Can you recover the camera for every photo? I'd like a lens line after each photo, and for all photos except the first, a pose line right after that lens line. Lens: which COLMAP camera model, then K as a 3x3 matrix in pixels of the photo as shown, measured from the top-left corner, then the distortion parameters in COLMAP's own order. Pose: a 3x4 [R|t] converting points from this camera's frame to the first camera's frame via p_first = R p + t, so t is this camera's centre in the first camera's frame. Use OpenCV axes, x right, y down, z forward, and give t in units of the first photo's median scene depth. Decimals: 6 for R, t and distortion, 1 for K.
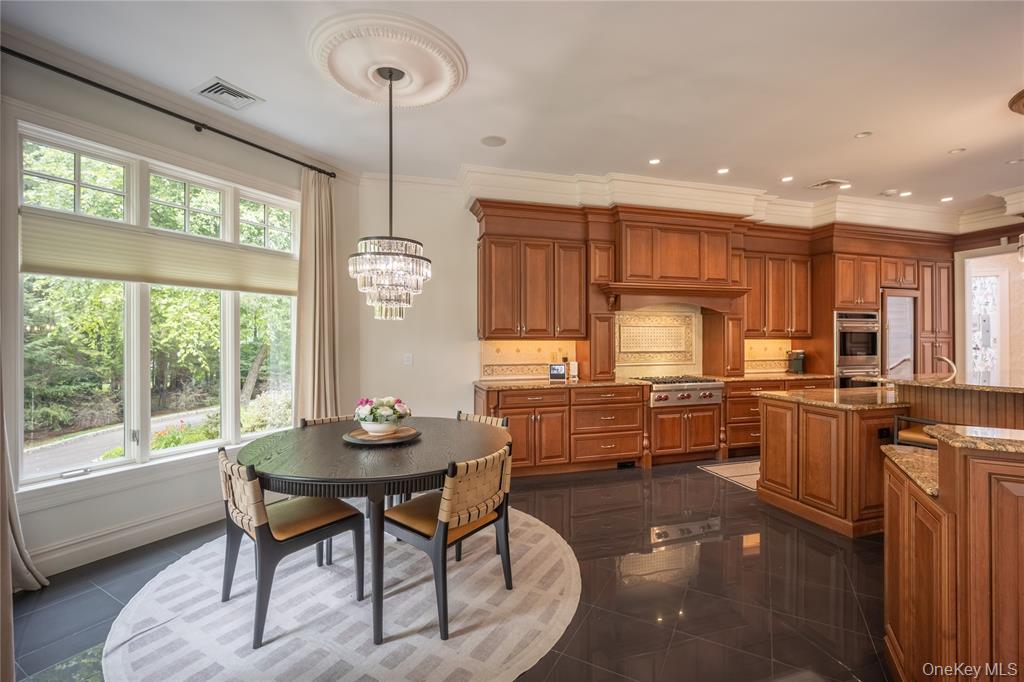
lens RADIAL K [[447.2, 0, 509.9], [0, 447.2, 345.6], [0, 0, 1]] dist [-0.008977, 0.001526]
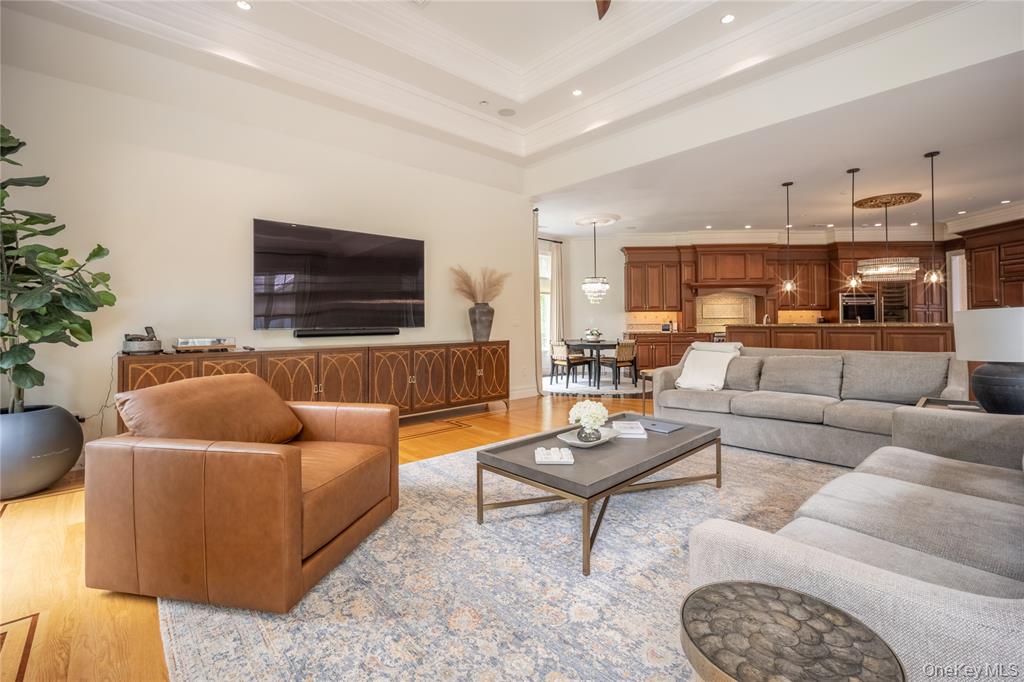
lens RADIAL K [[447.2, 0, 511.9], [0, 447.2, 314.1], [0, 0, 1]] dist [-0.008977, 0.001526]
pose [[0.949096, -0.009563, -0.314841, 0.083283], [0.001036, 0.999628, -0.027239, 0.052803], [0.314984, 0.025526, 0.948754, -1.131254]]
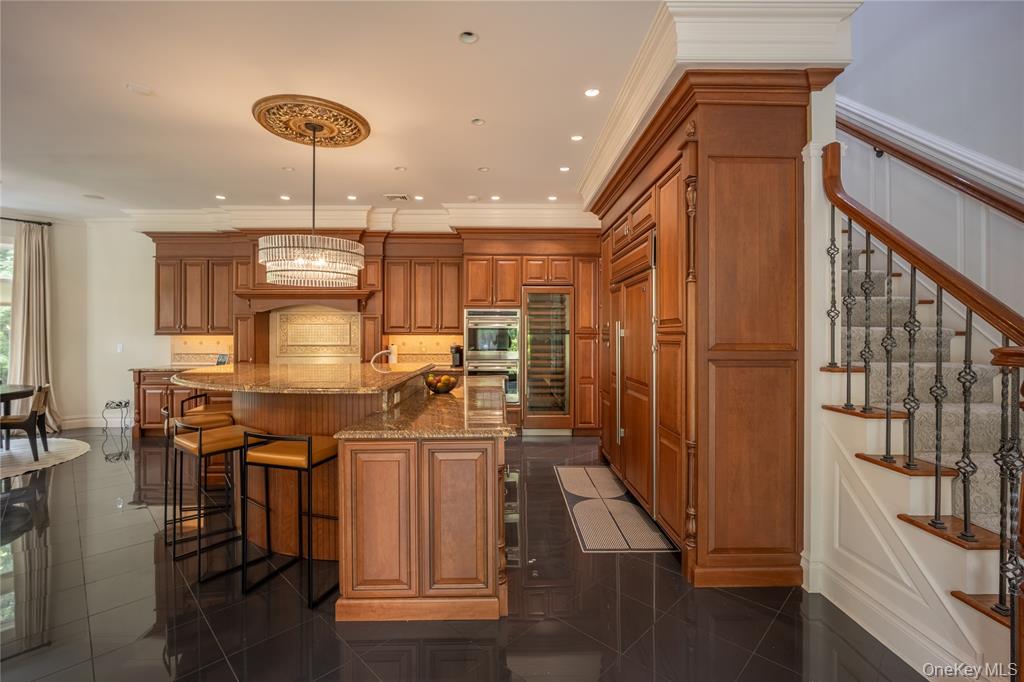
lens RADIAL K [[447.2, 0, 514.7], [0, 447.2, 340.6], [0, 0, 1]] dist [-0.008977, 0.001526]
pose [[0.964230, 0.005777, -0.265005, 1.272706], [-0.005159, 0.999982, 0.003027, -0.004979], [0.265018, -0.001552, 0.964242, -0.018882]]
